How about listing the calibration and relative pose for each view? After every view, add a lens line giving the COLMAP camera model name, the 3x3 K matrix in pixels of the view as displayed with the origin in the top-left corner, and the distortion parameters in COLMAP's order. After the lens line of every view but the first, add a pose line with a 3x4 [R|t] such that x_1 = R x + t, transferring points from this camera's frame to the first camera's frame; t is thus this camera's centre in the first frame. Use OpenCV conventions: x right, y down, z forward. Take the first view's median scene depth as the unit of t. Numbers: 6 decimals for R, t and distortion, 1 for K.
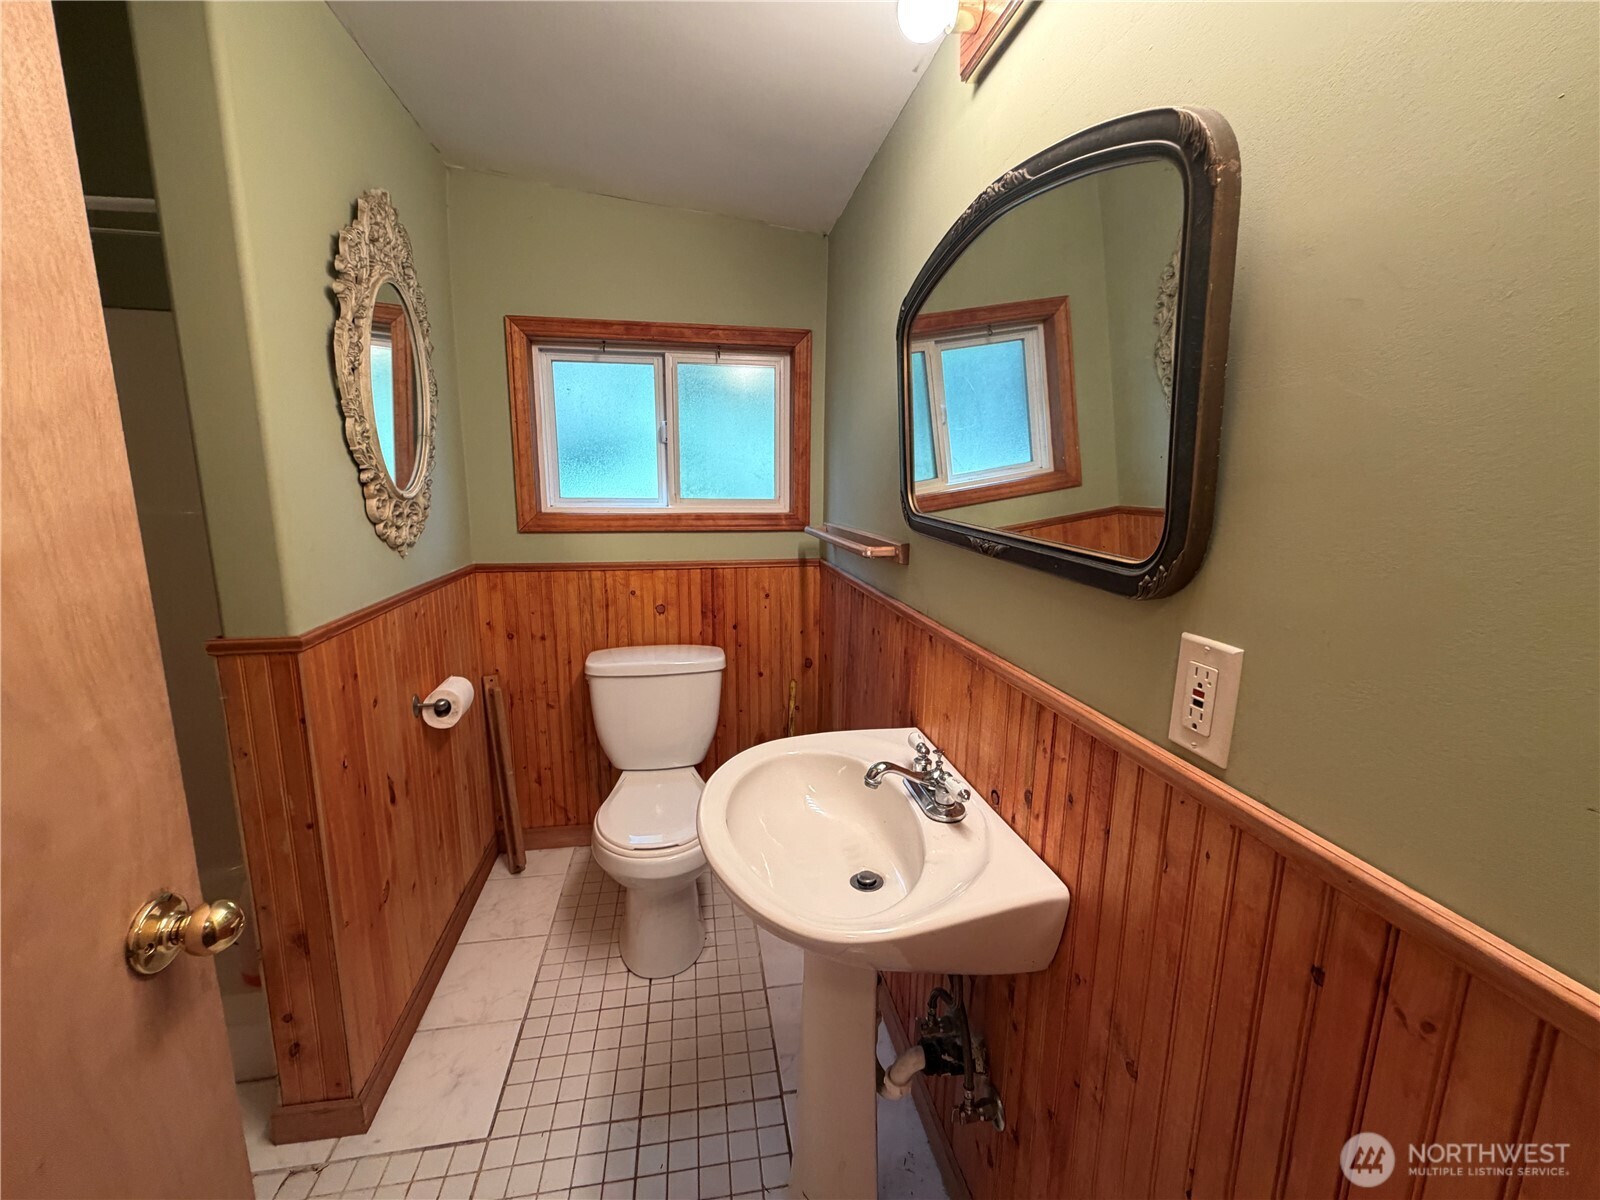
lens RADIAL K [[638.5, 0, 788.4], [0, 638.5, 599.7], [0, 0, 1]] dist [-0.000741, -0.000300]
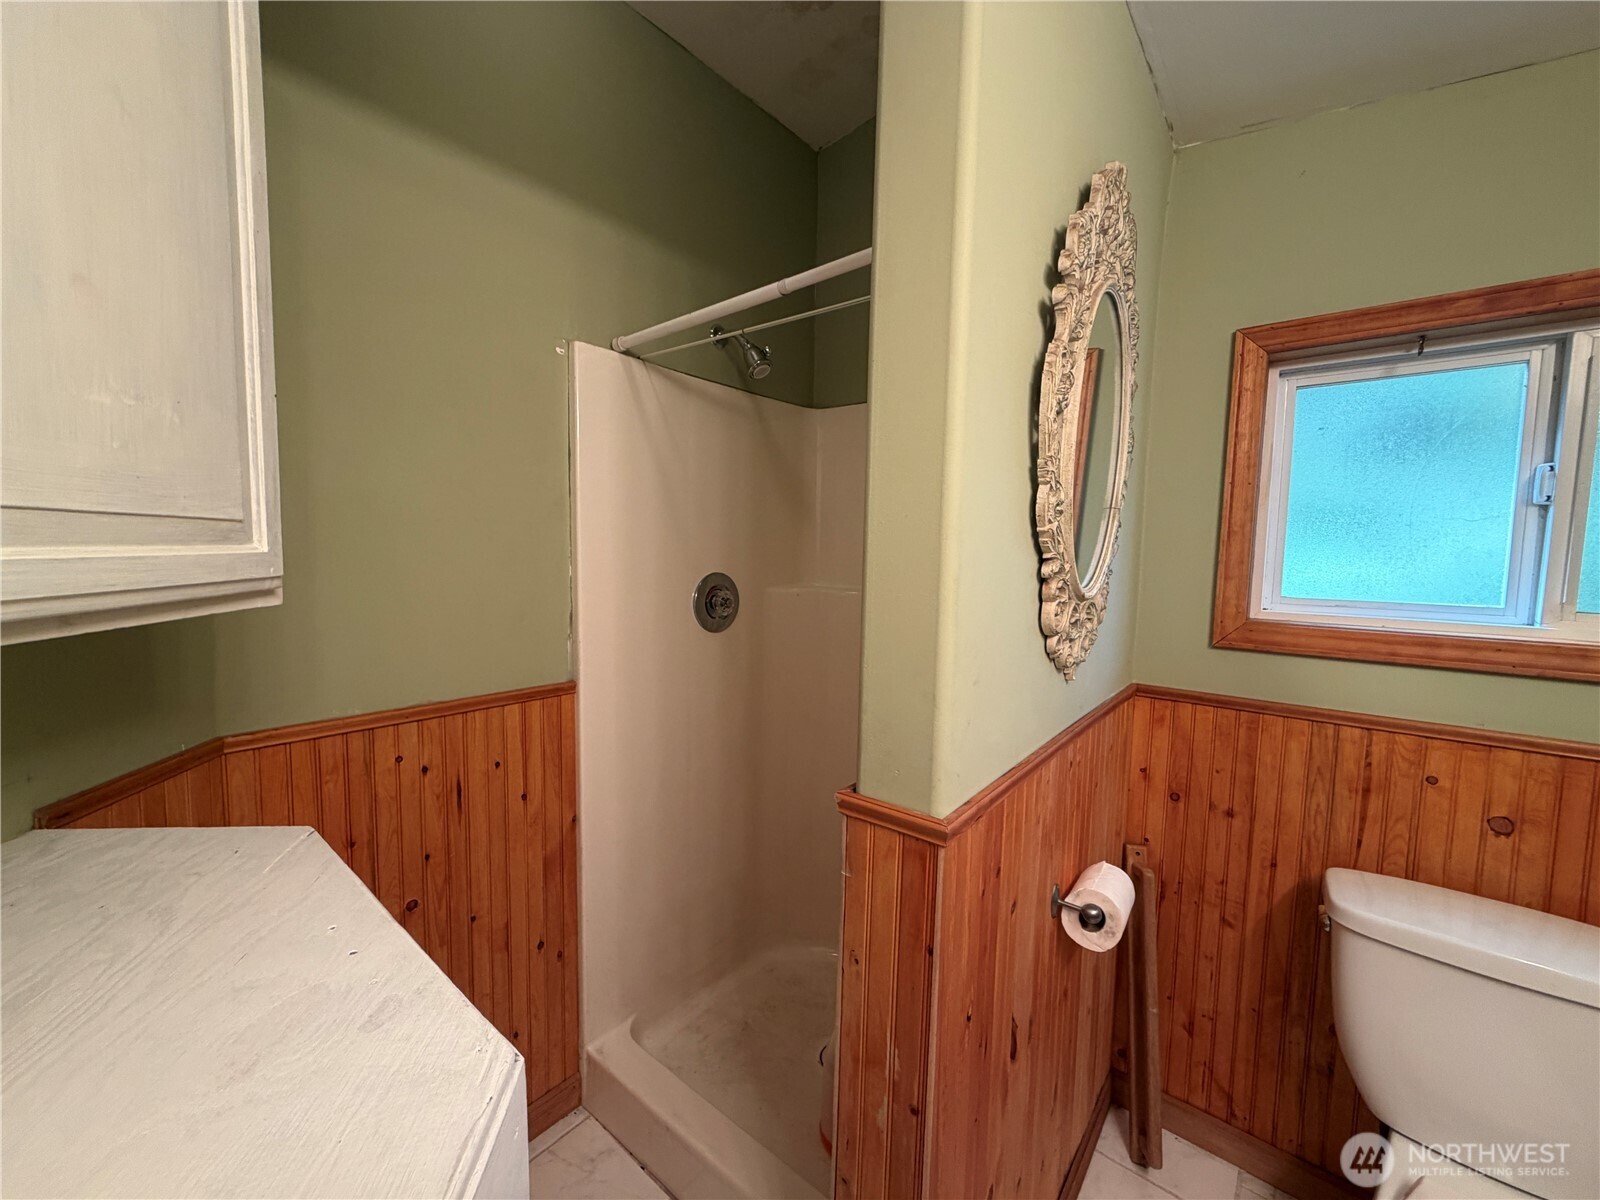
lens RADIAL K [[638.5, 0, 795.5], [0, 638.5, 599.3], [0, 0, 1]] dist [-0.000741, -0.000300]
pose [[0.664707, 0.066964, -0.744097, -0.280842], [-0.149401, 0.987772, -0.044567, -0.076733], [0.732014, 0.140793, 0.666583, 0.299955]]
